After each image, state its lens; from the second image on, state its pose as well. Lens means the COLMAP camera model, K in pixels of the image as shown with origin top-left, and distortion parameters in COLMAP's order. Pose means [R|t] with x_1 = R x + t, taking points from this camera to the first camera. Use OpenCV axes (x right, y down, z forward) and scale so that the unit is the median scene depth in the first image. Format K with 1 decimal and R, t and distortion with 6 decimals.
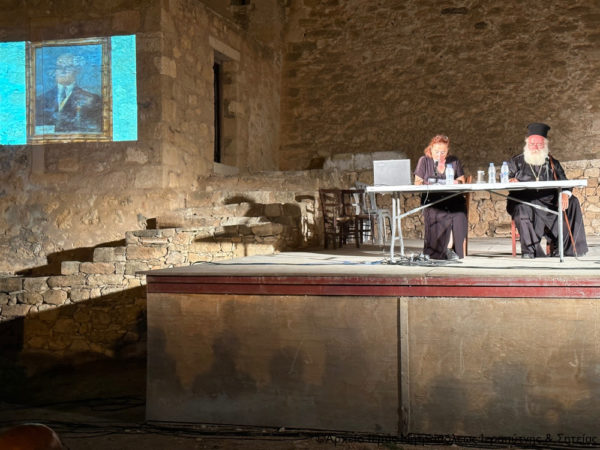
lens RADIAL K [[888.4, 0, 300.0], [0, 888.4, 225.0], [0, 0, 1]] dist [0.133531, -0.001575]
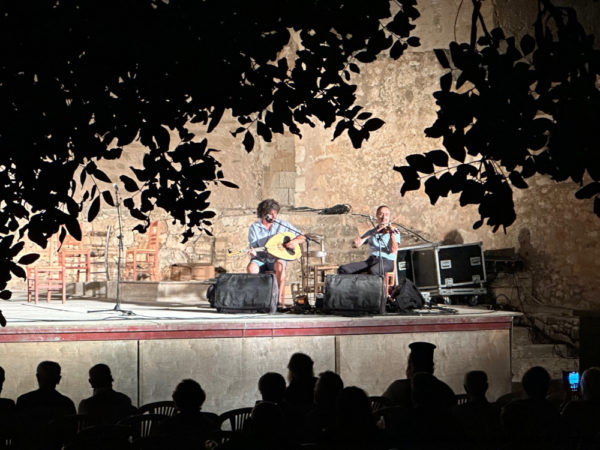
lens RADIAL K [[1971.3, 0, 300.0], [0, 1971.3, 225.0], [0, 0, 1]] dist [-0.066789, 0.689326]
pose [[0.684109, 0.033861, 0.728594, -0.853507], [-0.023214, 0.999427, -0.024652, -0.018139], [-0.729011, -0.000049, 0.684502, -0.726390]]
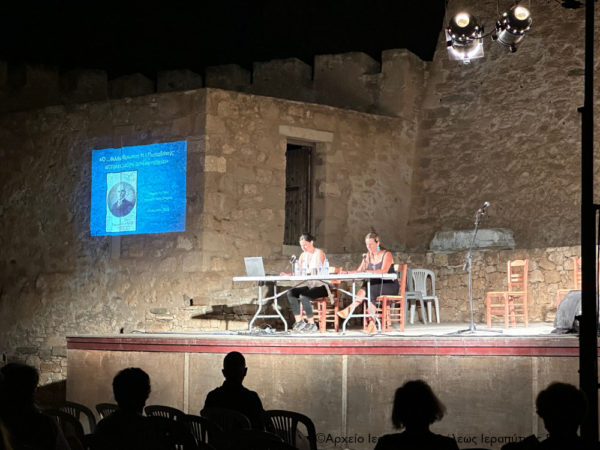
lens RADIAL K [[1642.1, 0, 300.0], [0, 1642.1, 225.0], [0, 0, 1]] dist [-0.238331, 8.818572]
pose [[0.902757, -0.009220, -0.430053, 0.802053], [-0.011940, 0.998848, -0.046479, -0.004984], [0.429986, 0.047094, 0.901607, -0.778747]]
